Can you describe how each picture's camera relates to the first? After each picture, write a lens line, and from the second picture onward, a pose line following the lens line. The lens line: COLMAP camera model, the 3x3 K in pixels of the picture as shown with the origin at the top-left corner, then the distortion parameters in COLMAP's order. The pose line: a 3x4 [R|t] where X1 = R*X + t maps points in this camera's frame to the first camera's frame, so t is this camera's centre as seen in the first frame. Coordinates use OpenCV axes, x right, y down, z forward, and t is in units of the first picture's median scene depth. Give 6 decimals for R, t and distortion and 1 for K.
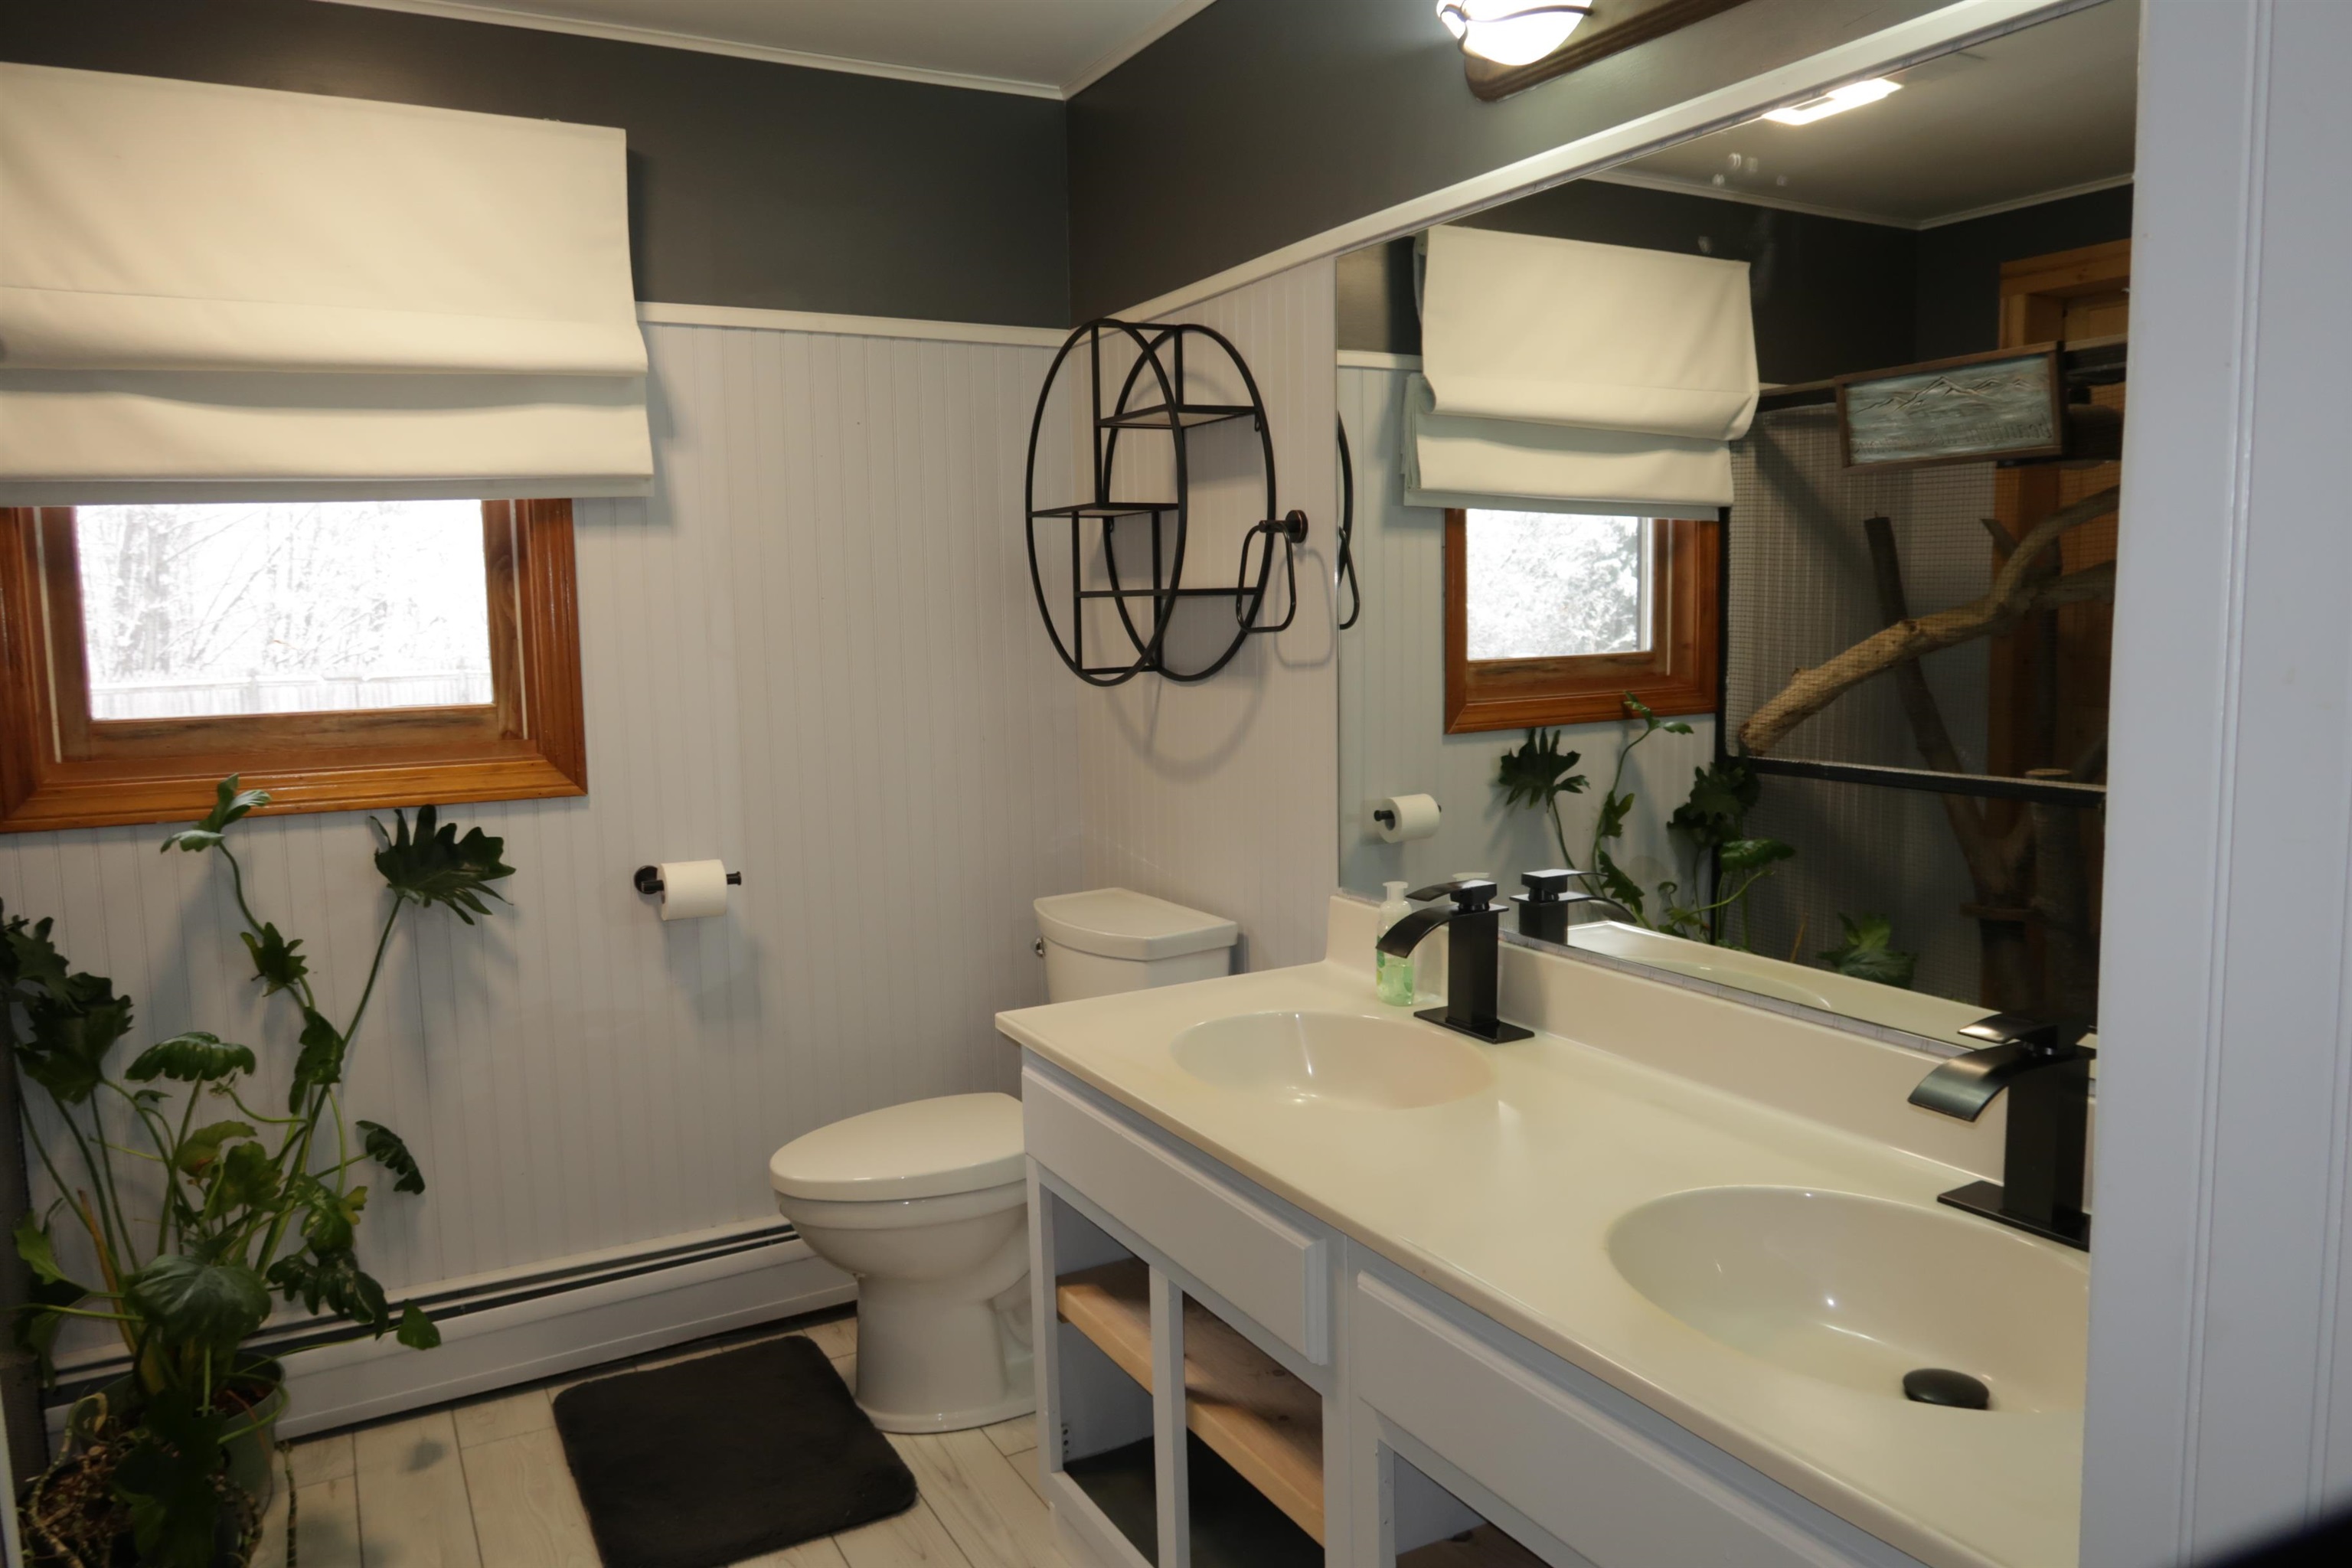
lens RADIAL K [[1610.3, 0, 1171.0], [0, 1610.3, 782.3], [0, 0, 1]] dist [-0.026035, -0.000792]
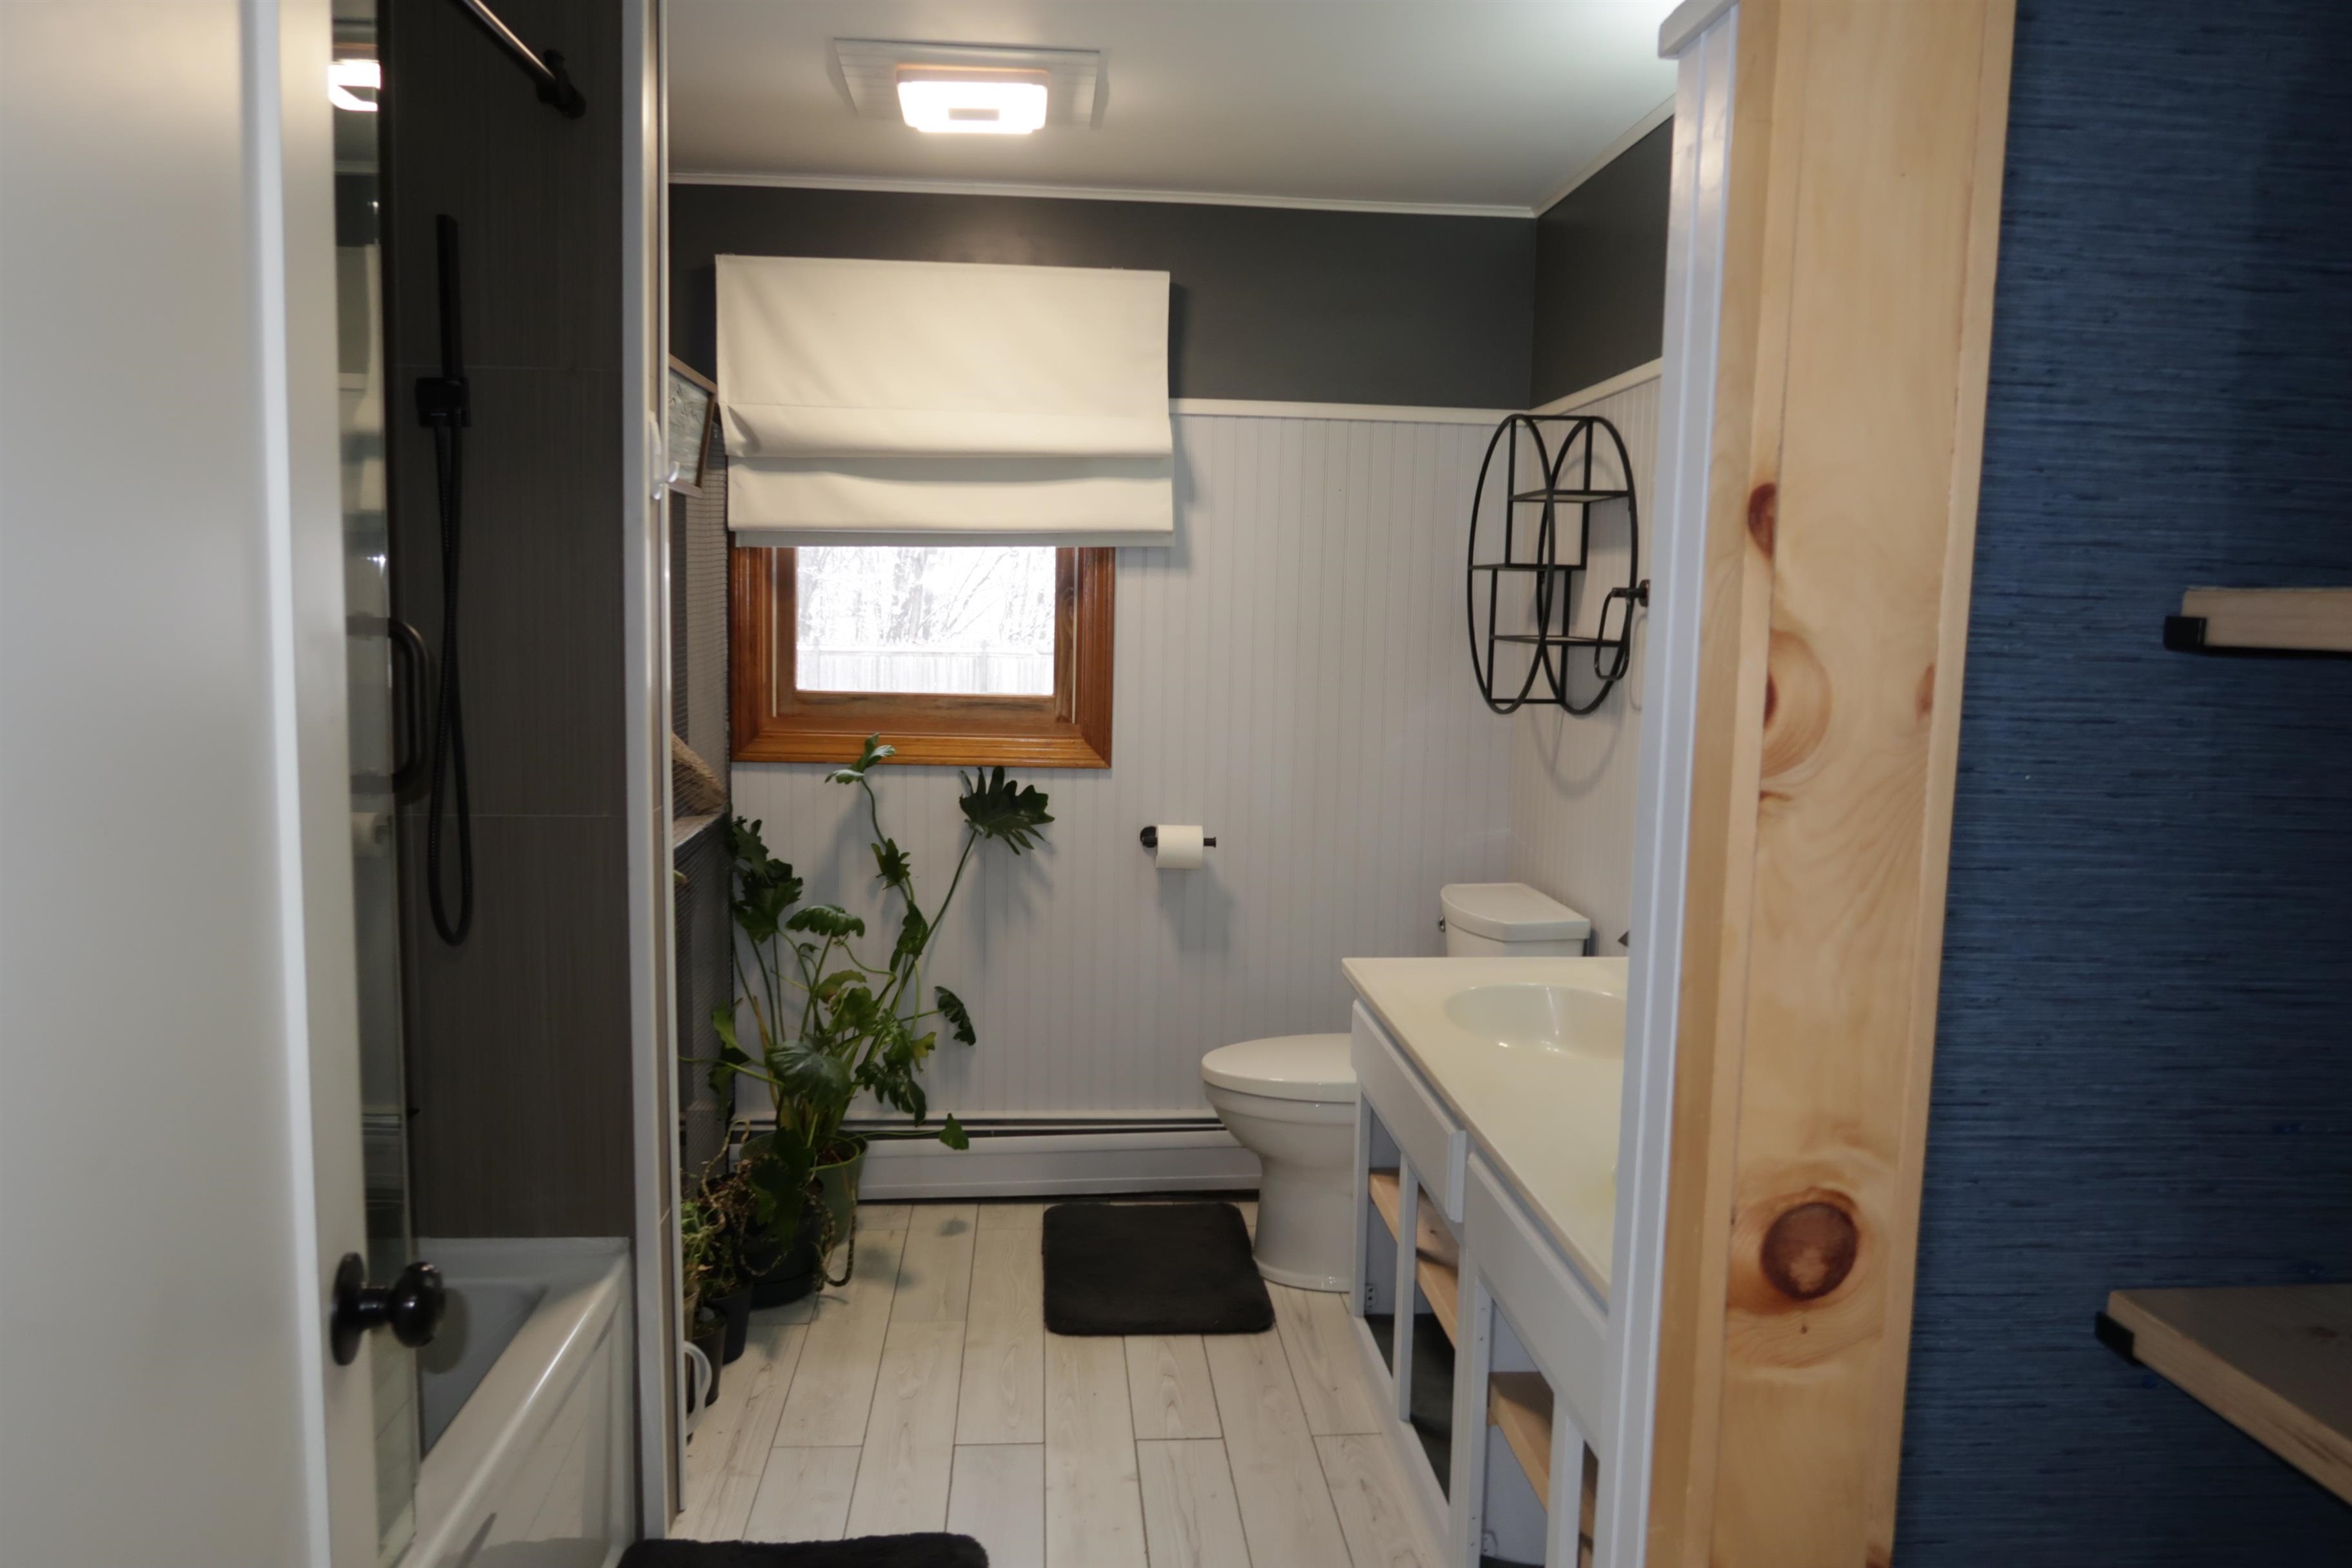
lens RADIAL K [[1610.3, 0, 1180.0], [0, 1610.3, 783.8], [0, 0, 1]] dist [-0.026035, -0.000792]
pose [[0.915395, 0.085992, -0.393265, 0.229038], [-0.085308, 0.996169, 0.019253, -0.010568], [0.393413, 0.015925, 0.919224, -0.219327]]
